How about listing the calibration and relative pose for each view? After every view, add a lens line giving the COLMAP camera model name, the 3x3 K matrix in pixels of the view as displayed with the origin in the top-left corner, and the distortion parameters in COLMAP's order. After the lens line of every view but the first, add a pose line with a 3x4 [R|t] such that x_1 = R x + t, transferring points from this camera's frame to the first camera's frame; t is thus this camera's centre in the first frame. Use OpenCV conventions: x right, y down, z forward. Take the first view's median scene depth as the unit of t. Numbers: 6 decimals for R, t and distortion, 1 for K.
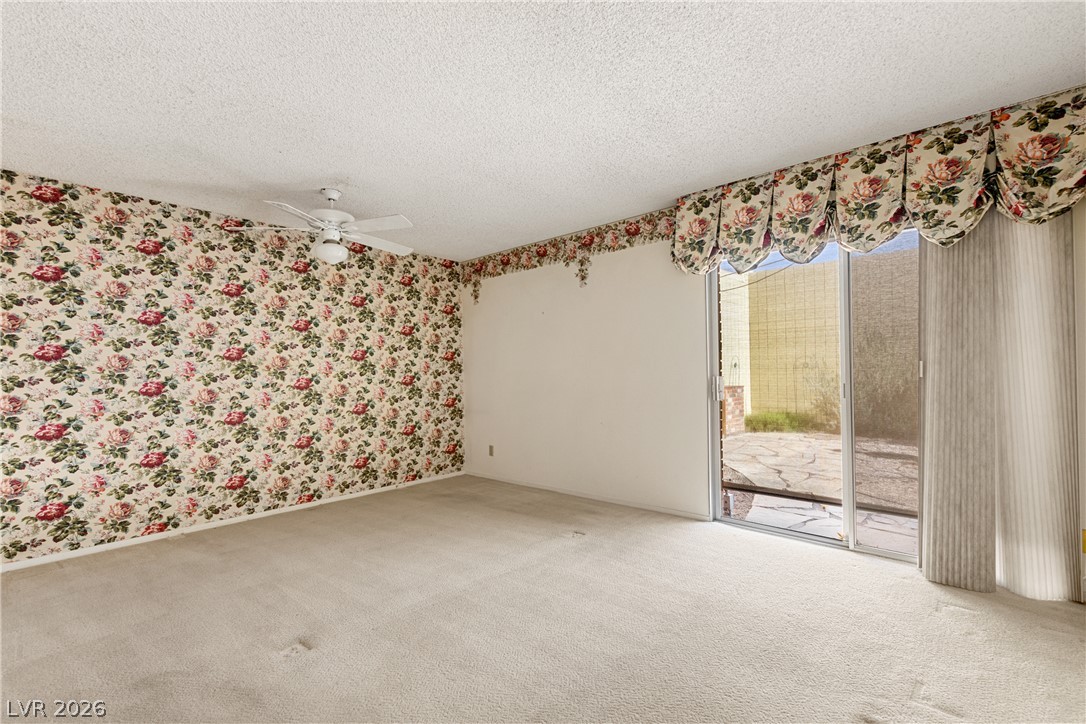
lens RADIAL K [[501.6, 0, 533.1], [0, 501.6, 364.2], [0, 0, 1]] dist [0.004010, -0.003060]
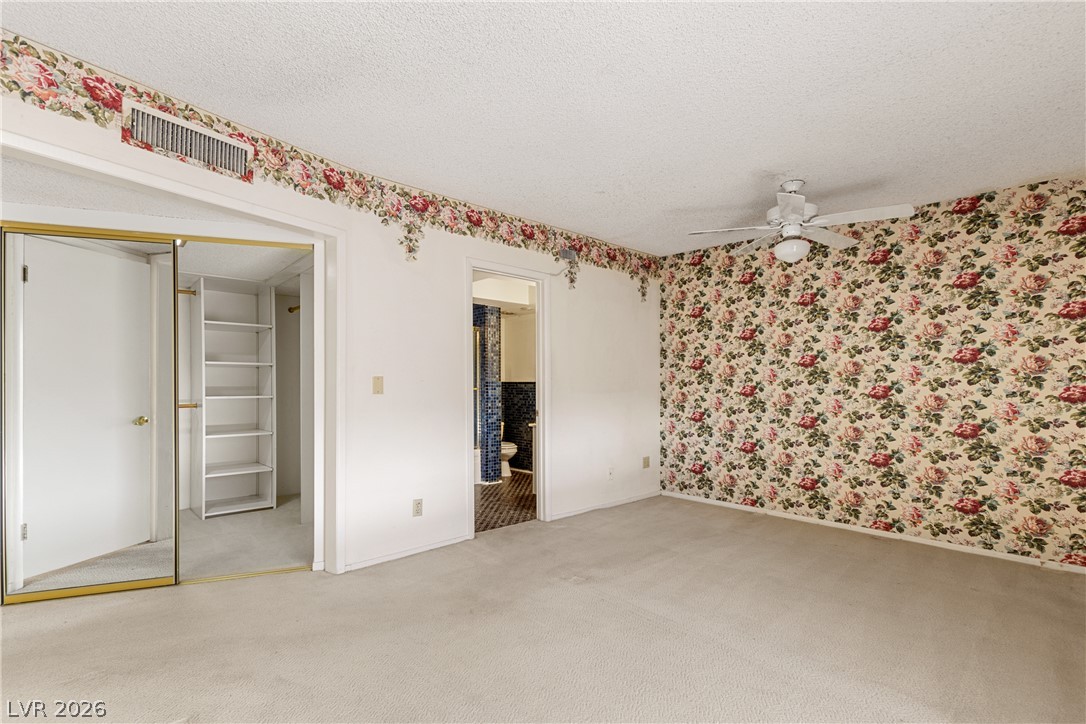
lens RADIAL K [[501.6, 0, 535.7], [0, 501.6, 371.7], [0, 0, 1]] dist [0.004010, -0.003060]
pose [[-0.079128, -0.001211, -0.996864, 0.450375], [0.016469, 0.999861, -0.002522, -0.003567], [0.996728, -0.016617, -0.079097, 0.477541]]
